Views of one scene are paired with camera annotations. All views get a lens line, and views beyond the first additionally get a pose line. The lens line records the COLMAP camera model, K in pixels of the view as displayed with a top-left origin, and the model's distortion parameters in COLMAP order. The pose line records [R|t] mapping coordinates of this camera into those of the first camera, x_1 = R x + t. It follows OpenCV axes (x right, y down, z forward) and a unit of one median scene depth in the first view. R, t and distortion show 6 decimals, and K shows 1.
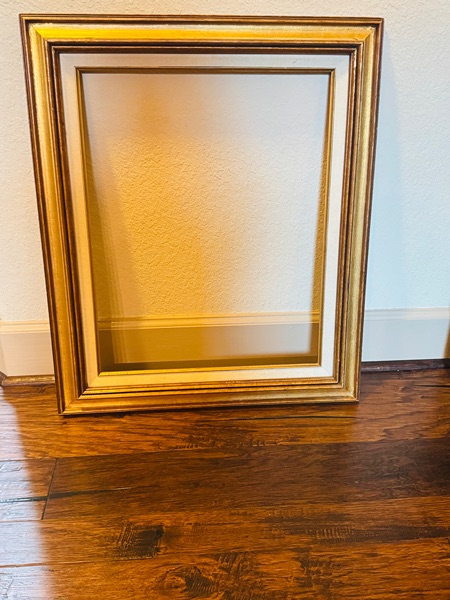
lens RADIAL K [[578.0, 0, 230.2], [0, 578.0, 303.5], [0, 0, 1]] dist [-0.022070, 0.000000]
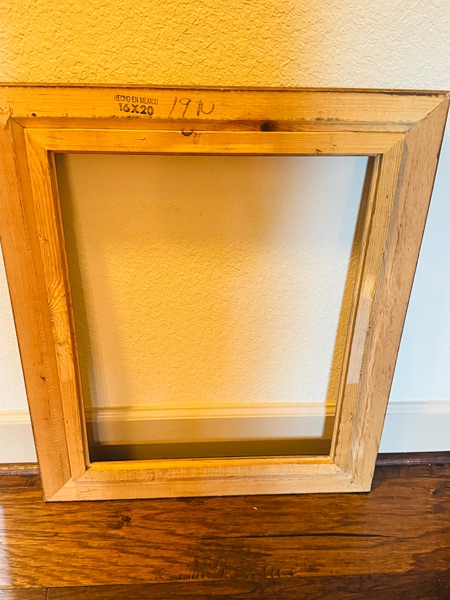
lens RADIAL K [[578.0, 0, 219.0], [0, 578.0, 297.0], [0, 0, 1]] dist [-0.022070, 0.000000]
pose [[0.999241, 0.033246, -0.020300, -0.028517], [-0.030729, 0.993037, 0.113727, -0.273091], [0.023940, -0.113016, 0.993305, 0.161473]]
